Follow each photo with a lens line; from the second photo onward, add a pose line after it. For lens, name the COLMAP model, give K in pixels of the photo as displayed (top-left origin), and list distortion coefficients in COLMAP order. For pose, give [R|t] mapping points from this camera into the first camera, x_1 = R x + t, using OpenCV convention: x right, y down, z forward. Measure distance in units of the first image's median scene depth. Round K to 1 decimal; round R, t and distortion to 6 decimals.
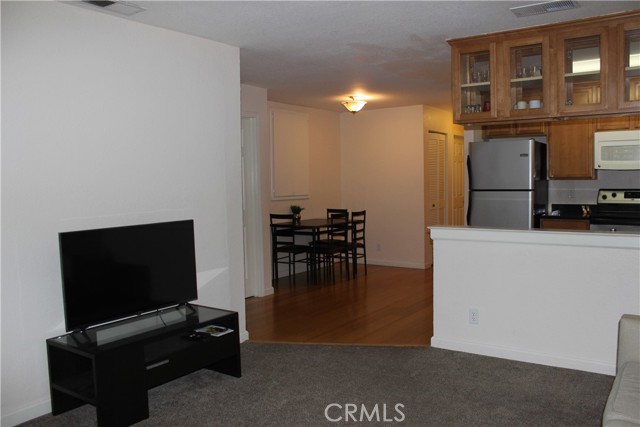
lens RADIAL K [[524.0, 0, 320.0], [0, 524.0, 213.5], [0, 0, 1]] dist [-0.097927, -0.000123]
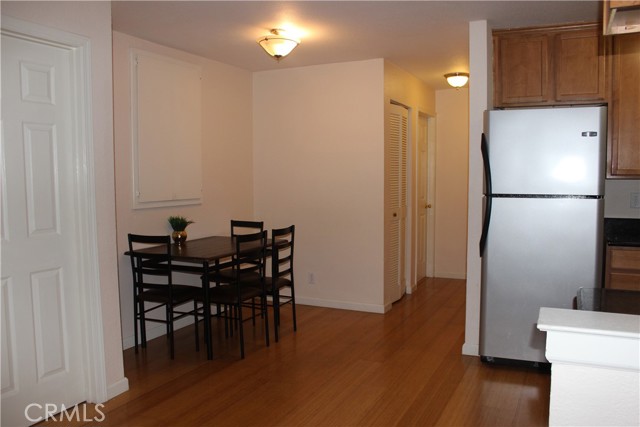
lens RADIAL K [[524.0, 0, 320.0], [0, 524.0, 213.5], [0, 0, 1]] dist [-0.097927, -0.000123]
pose [[0.985069, -0.000230, 0.172161, 0.011533], [-0.001412, 0.999955, 0.009419, -0.025738], [-0.172156, -0.009522, 0.985024, 0.401230]]
